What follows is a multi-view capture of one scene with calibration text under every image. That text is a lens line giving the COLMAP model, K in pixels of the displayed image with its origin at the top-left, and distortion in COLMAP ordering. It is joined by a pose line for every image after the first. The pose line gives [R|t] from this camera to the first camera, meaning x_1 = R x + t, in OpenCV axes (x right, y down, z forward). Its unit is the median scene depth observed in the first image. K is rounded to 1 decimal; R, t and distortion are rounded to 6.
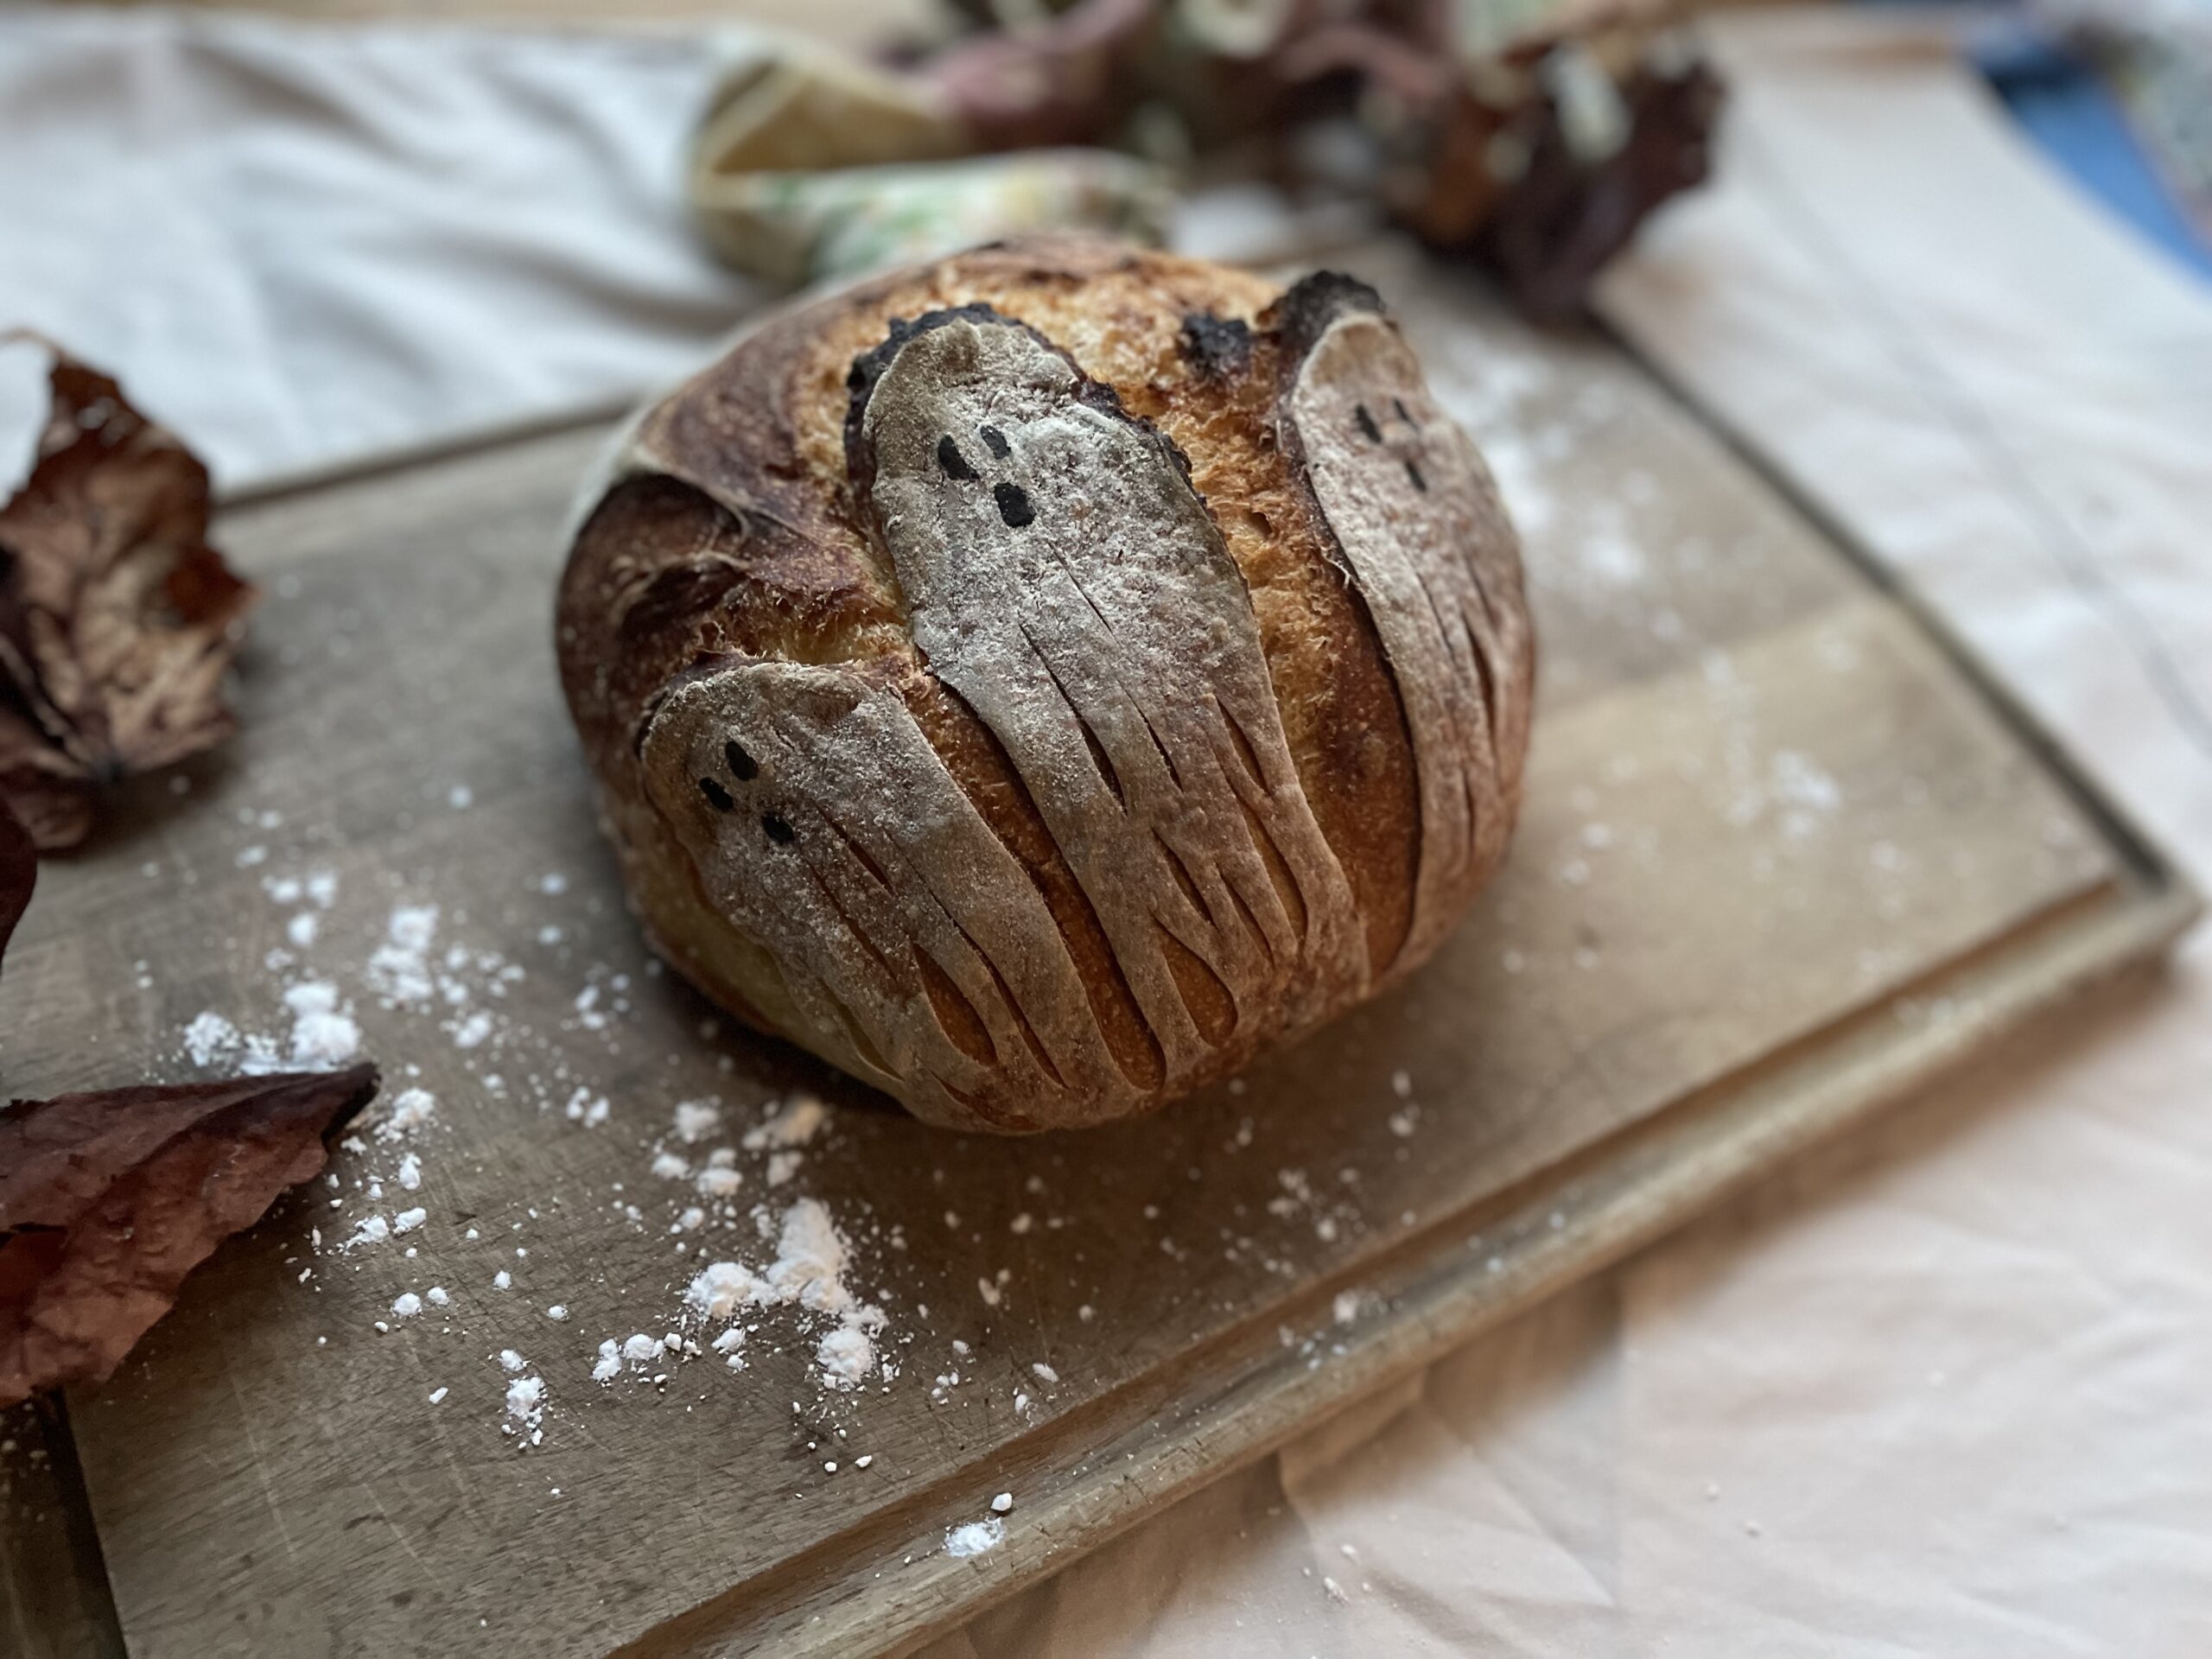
lens RADIAL K [[1687.3, 0, 1122.5], [0, 1687.3, 832.1], [0, 0, 1]] dist [0.056001, -0.078087]
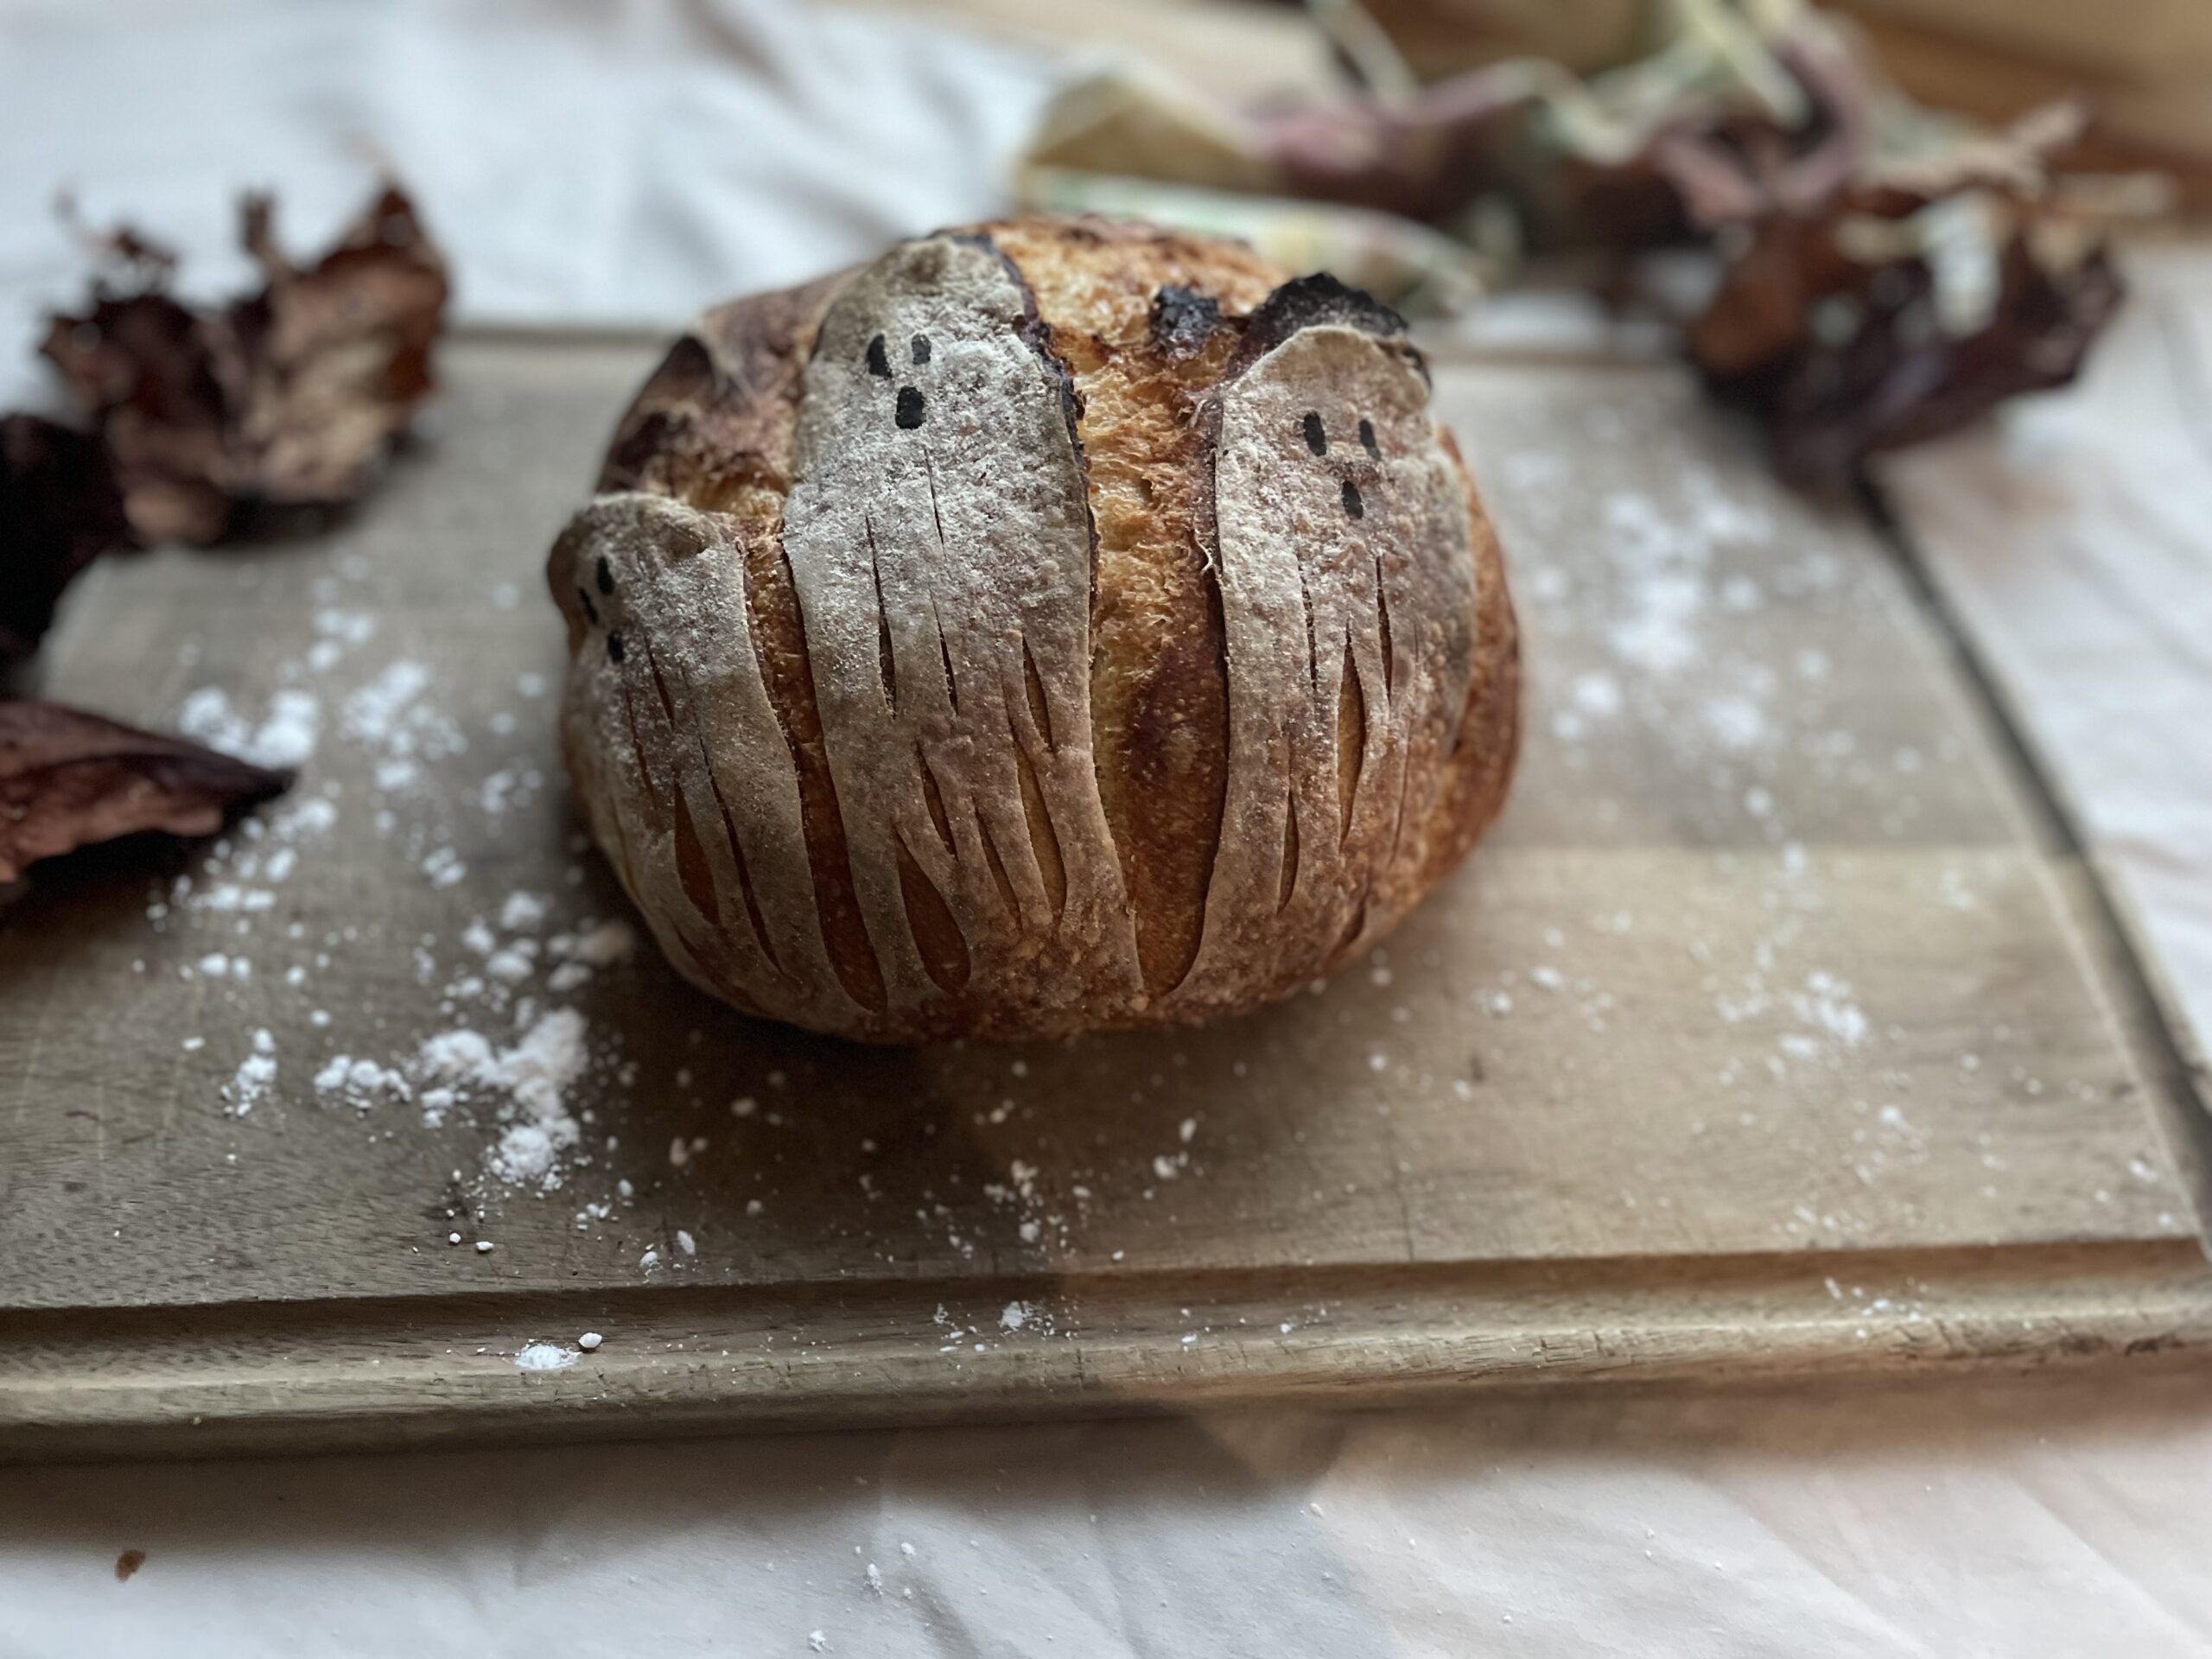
lens RADIAL K [[1687.3, 0, 1105.9], [0, 1687.3, 841.8], [0, 0, 1]] dist [0.056001, -0.078087]
pose [[0.903452, 0.295405, -0.310660, 0.407895], [-0.318756, 0.947479, -0.026045, 0.040453], [0.286650, 0.122556, 0.950164, 0.087476]]
